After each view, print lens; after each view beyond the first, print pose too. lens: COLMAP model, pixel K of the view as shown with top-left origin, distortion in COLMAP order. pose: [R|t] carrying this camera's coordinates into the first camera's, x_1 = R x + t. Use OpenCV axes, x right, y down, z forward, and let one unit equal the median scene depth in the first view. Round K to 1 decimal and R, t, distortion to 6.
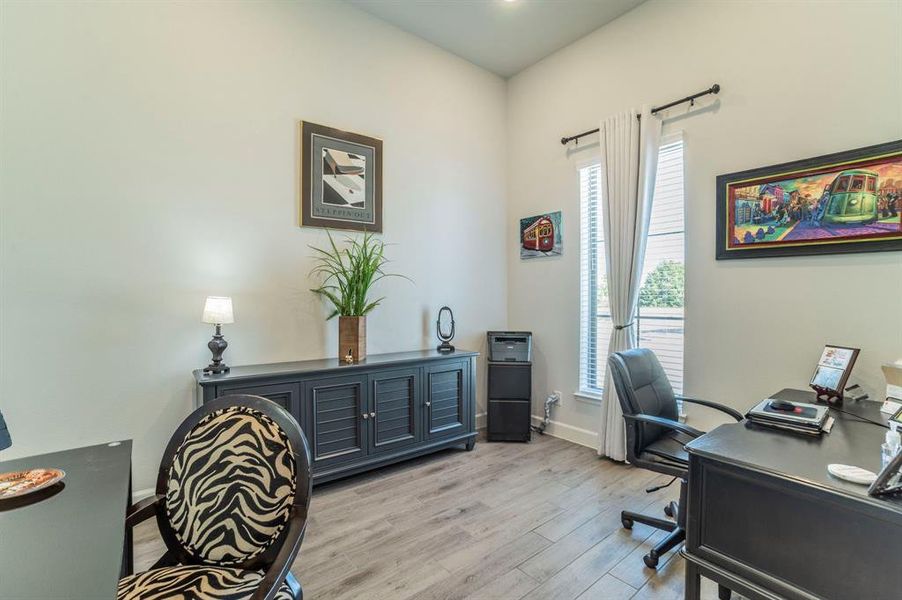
lens RADIAL K [[405.4, 0, 448.5], [0, 405.4, 300.1], [0, 0, 1]] dist [-0.101355, 0.040407]
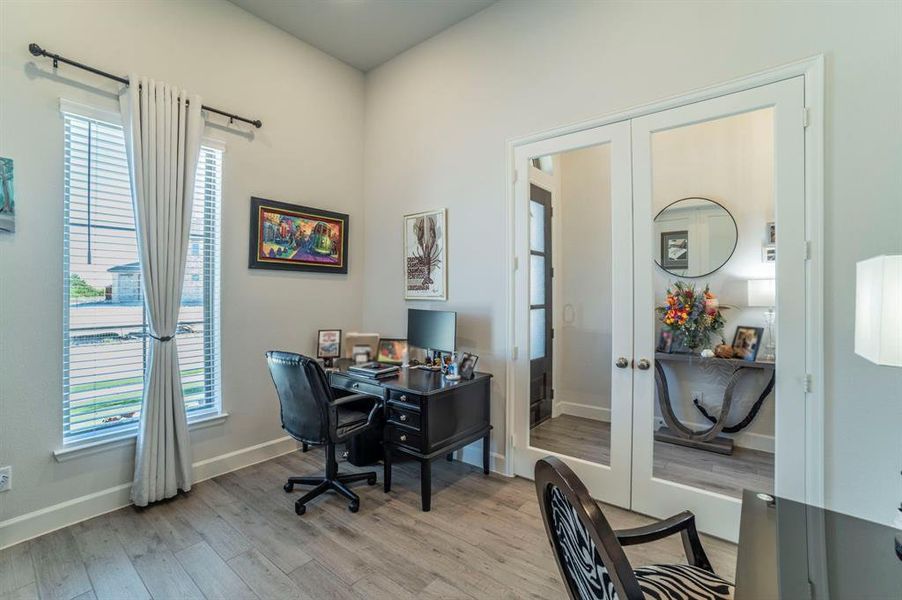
lens RADIAL K [[405.4, 0, 448.5], [0, 405.4, 300.1], [0, 0, 1]] dist [-0.101355, 0.040407]
pose [[-0.263107, -0.005873, 0.964749, -0.652368], [0.024882, 0.999608, 0.012871, -0.010923], [-0.964446, 0.027391, -0.262858, 0.808523]]
